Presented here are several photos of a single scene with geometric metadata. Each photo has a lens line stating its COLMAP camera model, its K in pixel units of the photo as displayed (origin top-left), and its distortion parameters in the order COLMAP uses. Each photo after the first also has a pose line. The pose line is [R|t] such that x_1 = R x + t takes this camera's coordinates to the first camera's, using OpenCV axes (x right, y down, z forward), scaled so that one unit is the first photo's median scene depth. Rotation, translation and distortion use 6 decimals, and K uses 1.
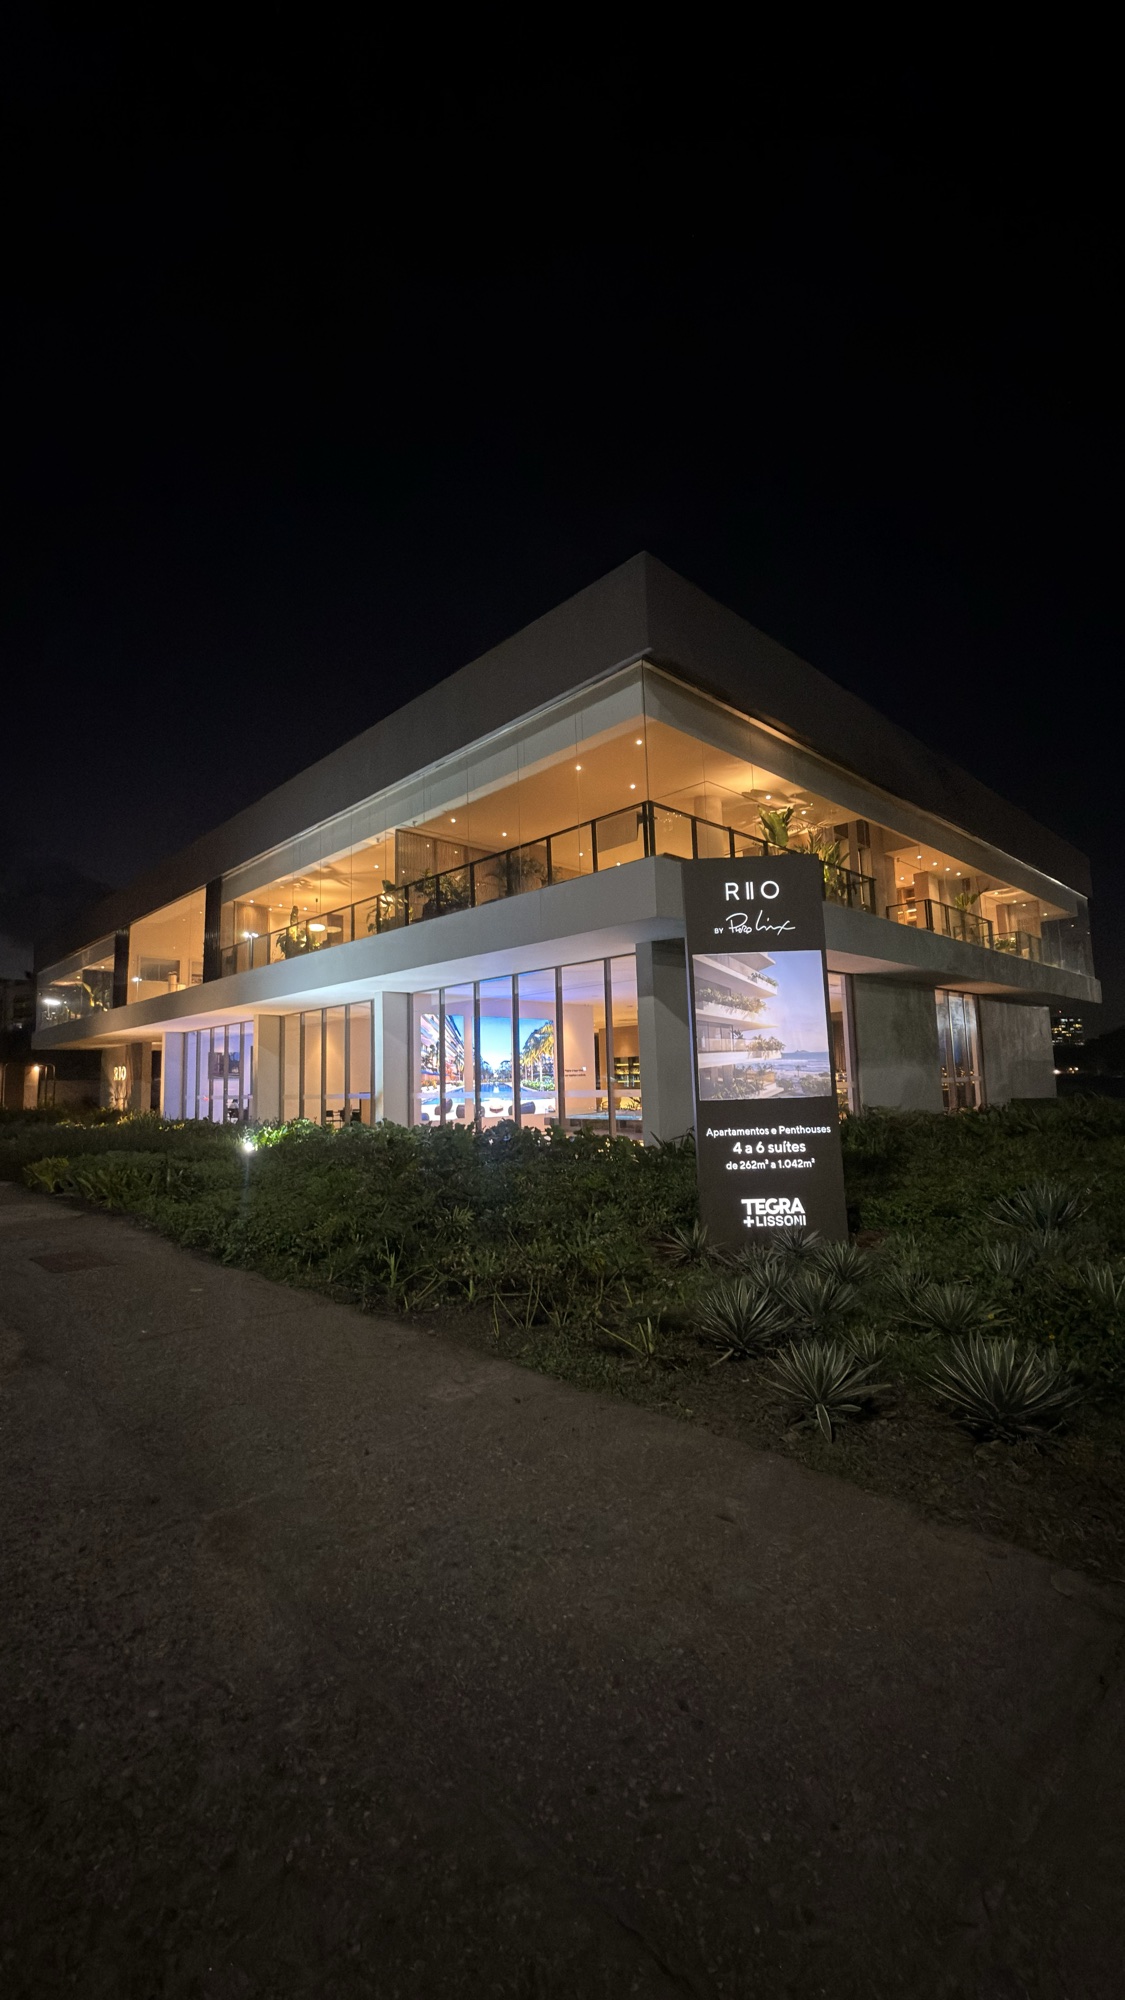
lens RADIAL K [[795.3, 0, 558.3], [0, 795.3, 1000.0], [0, 0, 1]] dist [-0.001667, -0.000028]
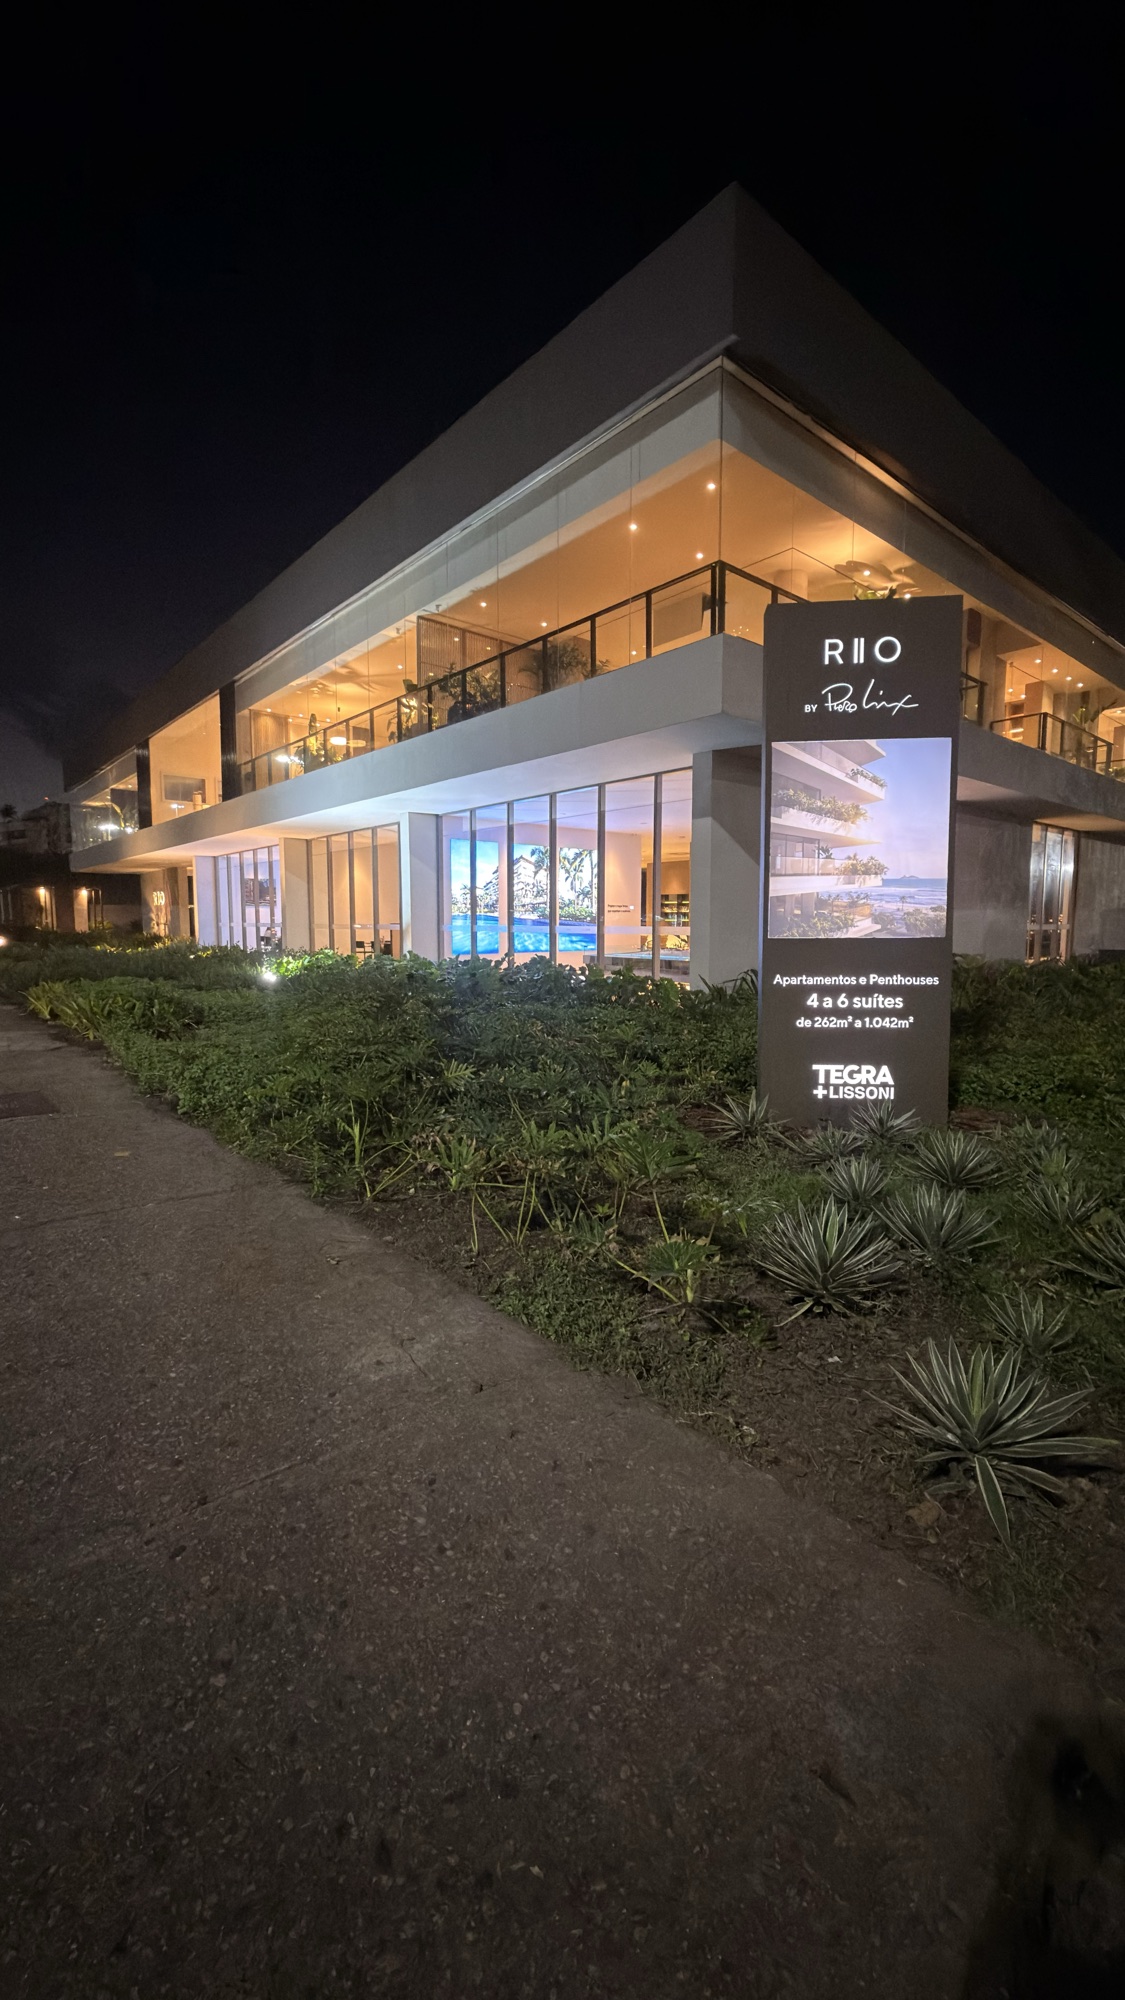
lens RADIAL K [[795.3, 0, 558.3], [0, 795.3, 1000.0], [0, 0, 1]] dist [-0.001667, -0.000028]
pose [[0.997908, 0.032467, -0.055902, 0.010690], [-0.020537, 0.979157, 0.202064, 0.017753], [0.061297, -0.200493, 0.977776, 0.117978]]
